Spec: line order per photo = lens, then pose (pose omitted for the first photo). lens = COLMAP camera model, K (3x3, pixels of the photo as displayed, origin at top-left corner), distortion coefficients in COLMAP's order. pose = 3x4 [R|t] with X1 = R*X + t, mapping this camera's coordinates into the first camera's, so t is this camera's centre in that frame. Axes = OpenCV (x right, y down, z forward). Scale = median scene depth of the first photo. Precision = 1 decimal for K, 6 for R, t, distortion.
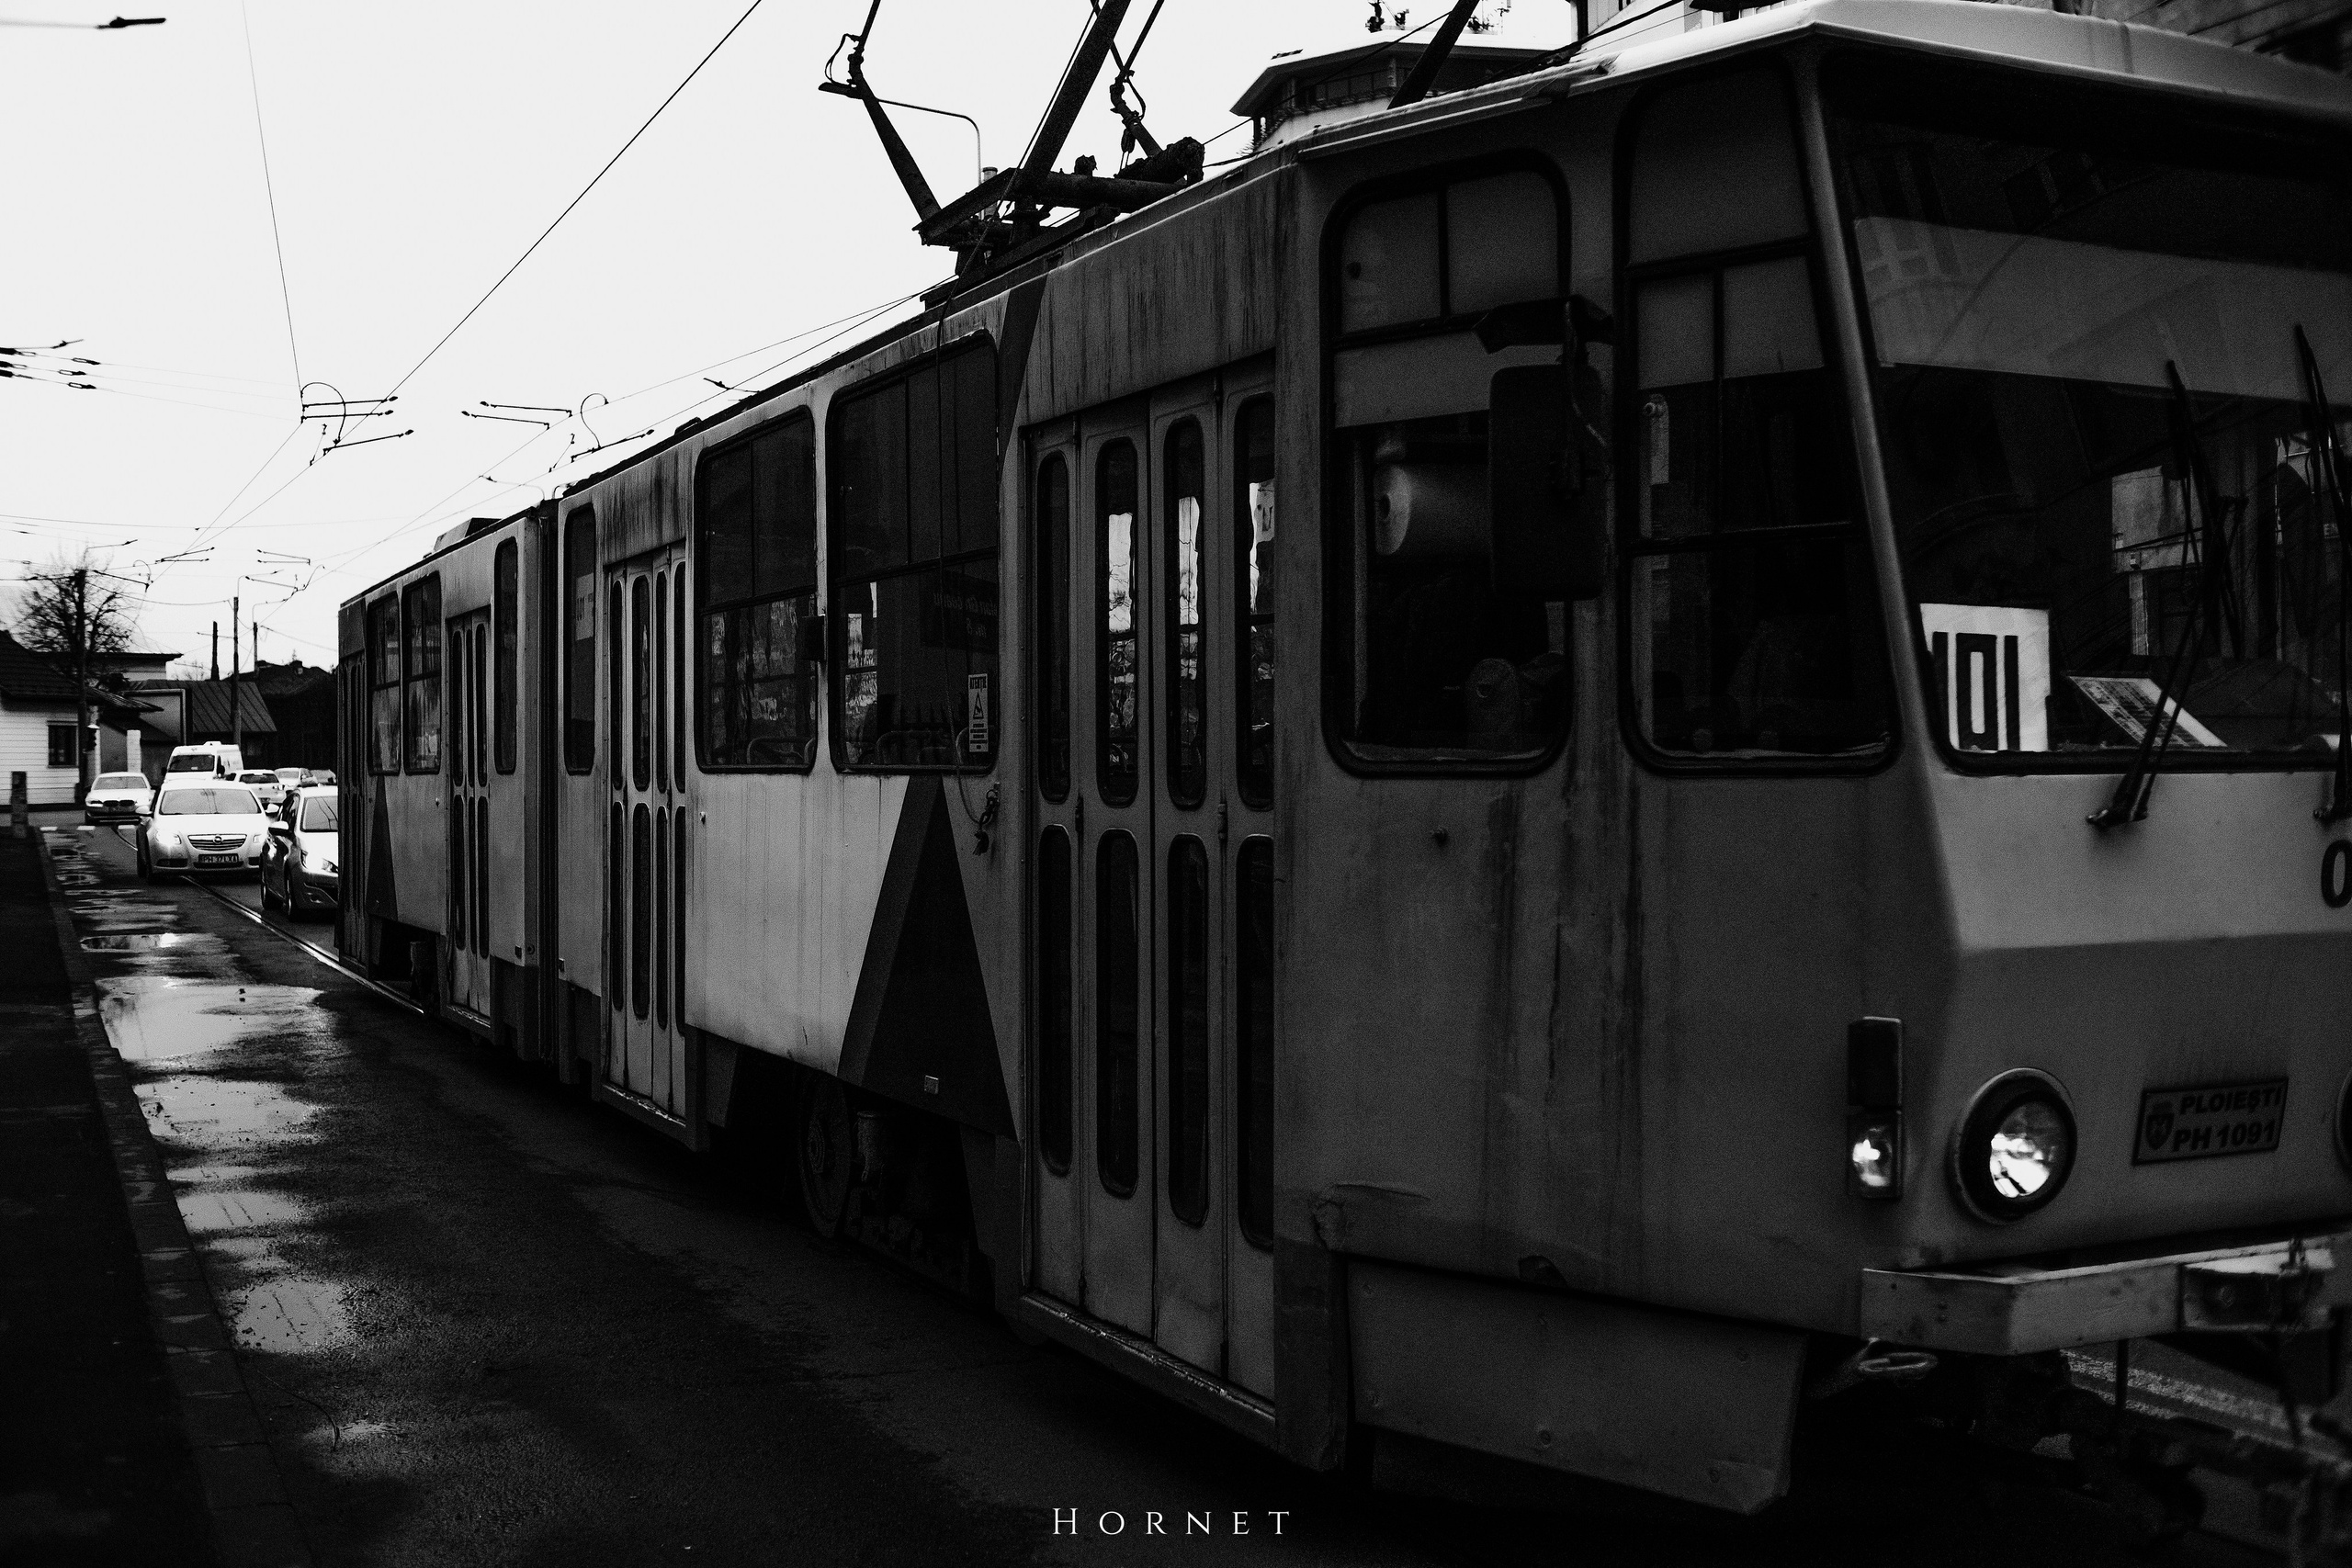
lens RADIAL K [[2699.4, 0, 1173.0], [0, 2699.4, 722.3], [0, 0, 1]] dist [-0.204998, 0.432546]
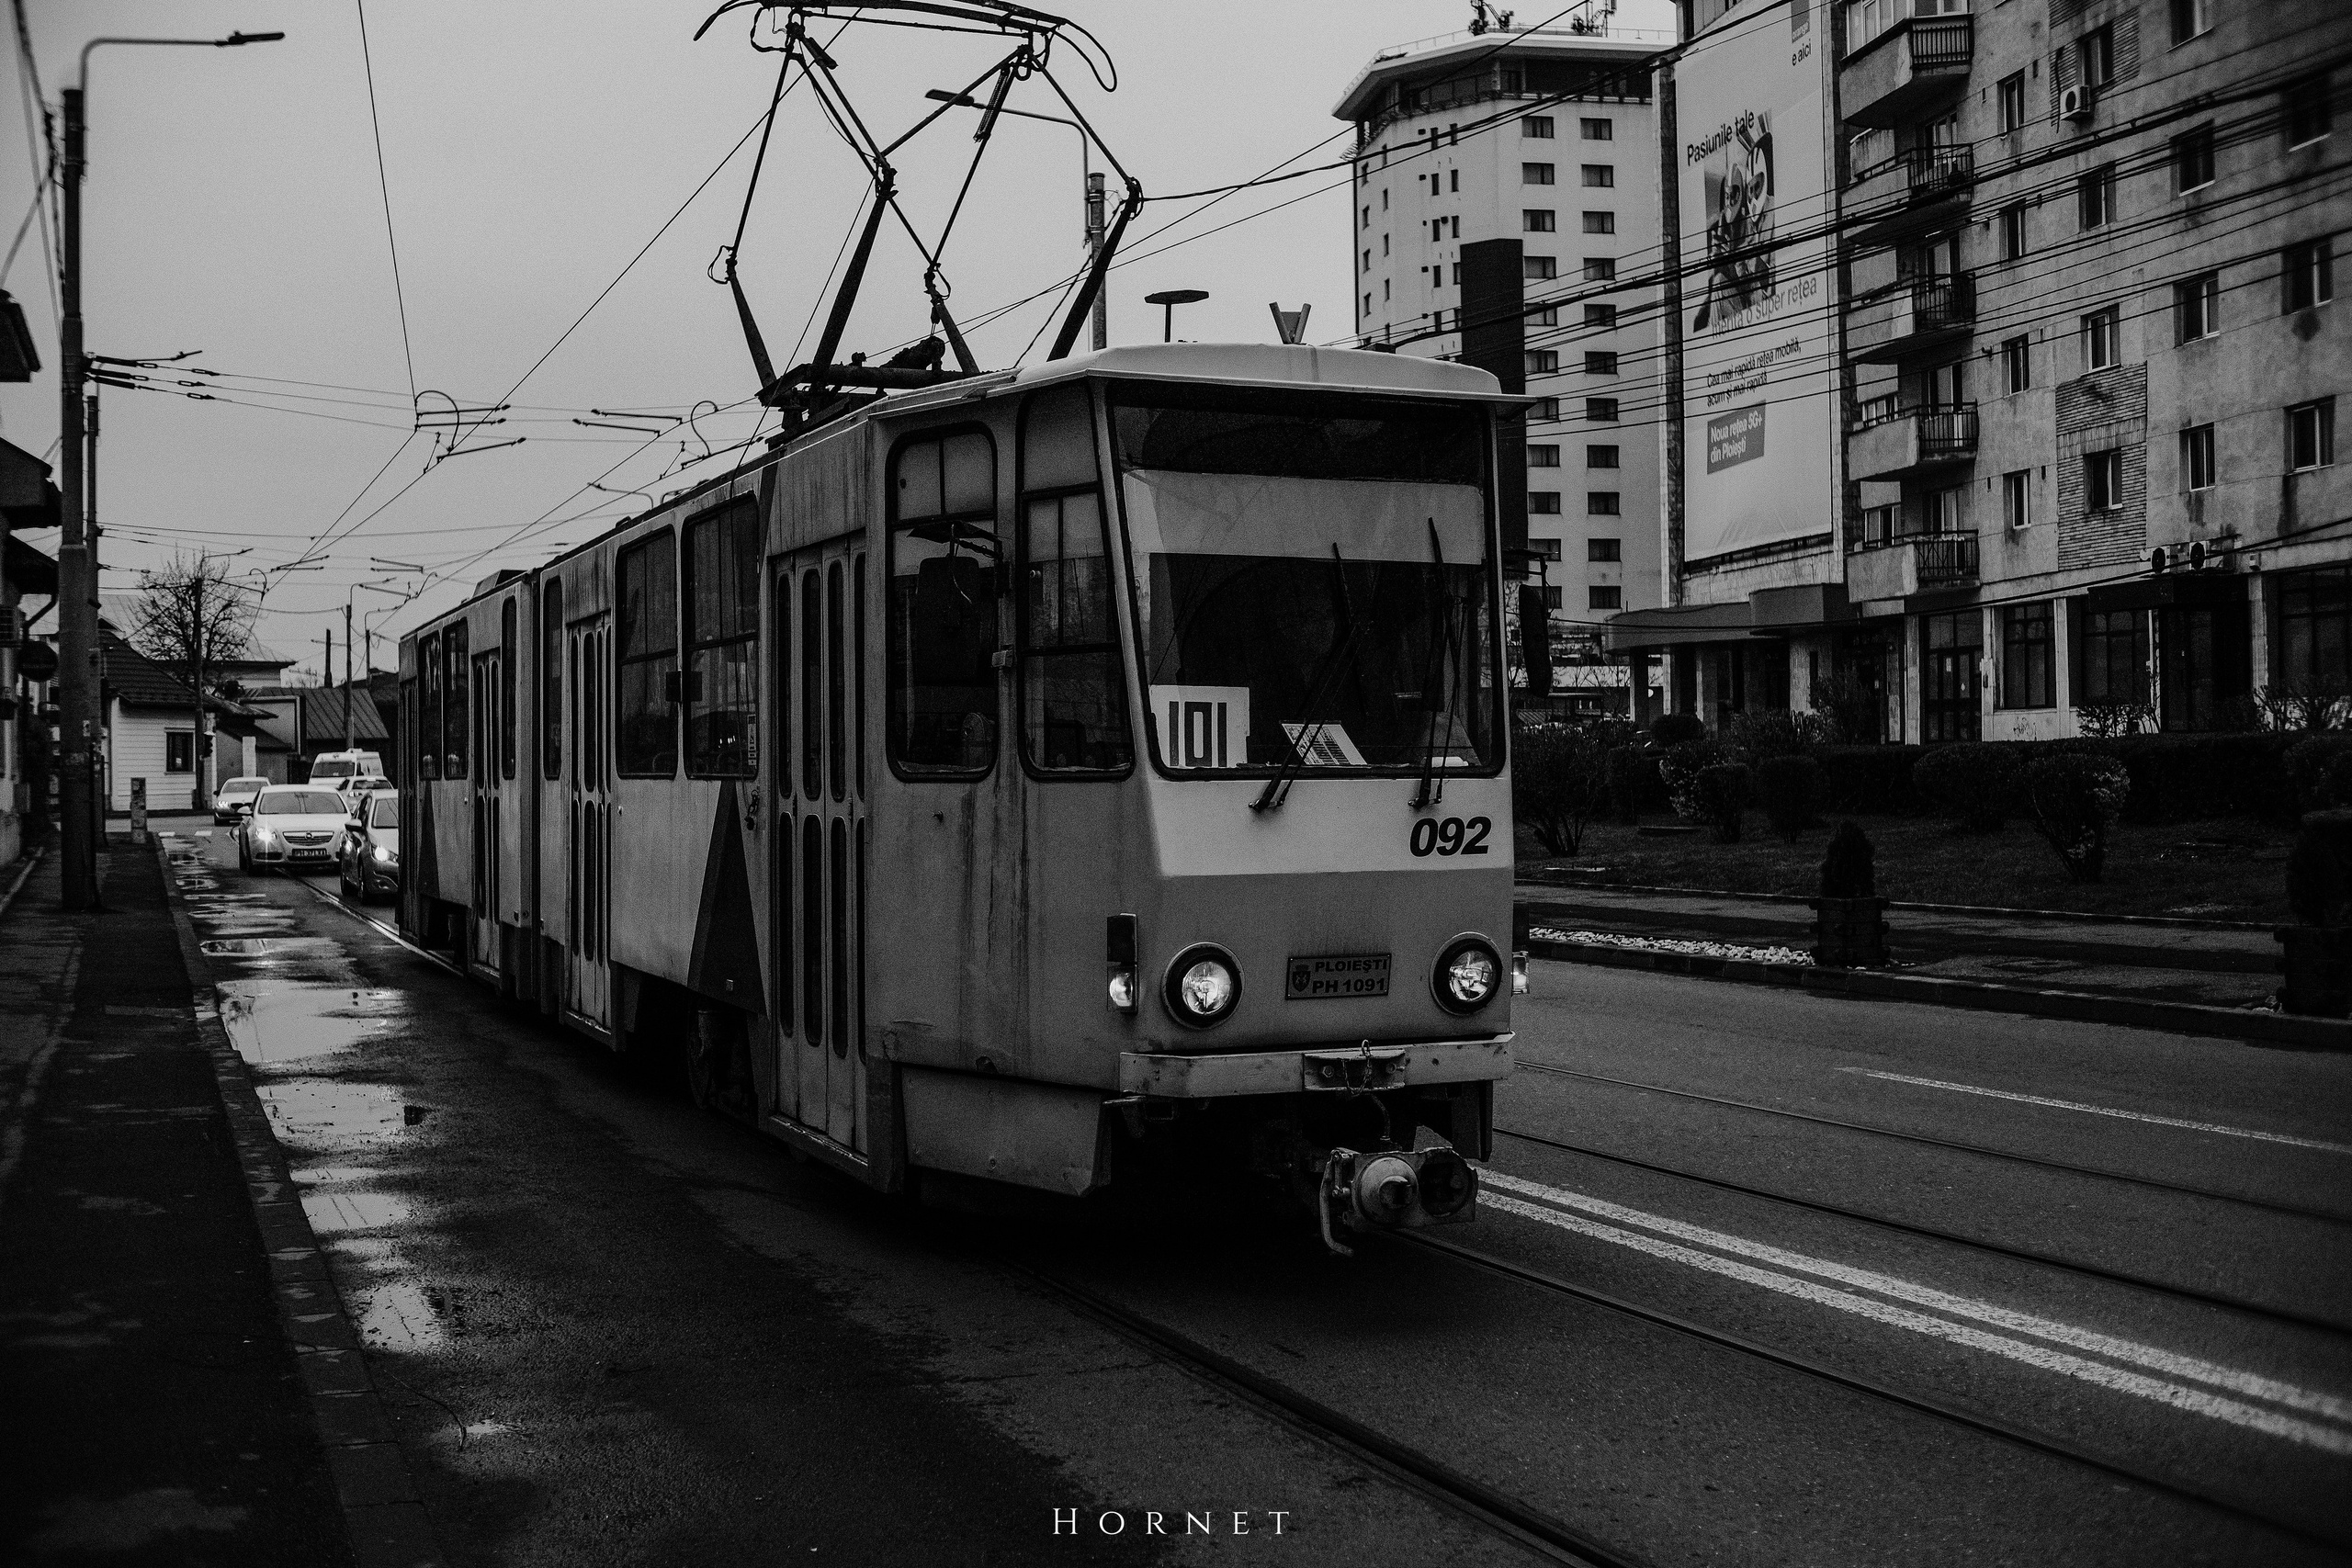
lens RADIAL K [[2687.6, 0, 1185.6], [0, 2687.6, 756.0], [0, 0, 1]] dist [-0.134101, 0.154821]
pose [[0.999354, -0.001298, -0.035921, 0.192372], [0.001702, 0.999936, 0.011212, -0.009143], [0.035904, -0.011266, 0.999292, -0.431151]]
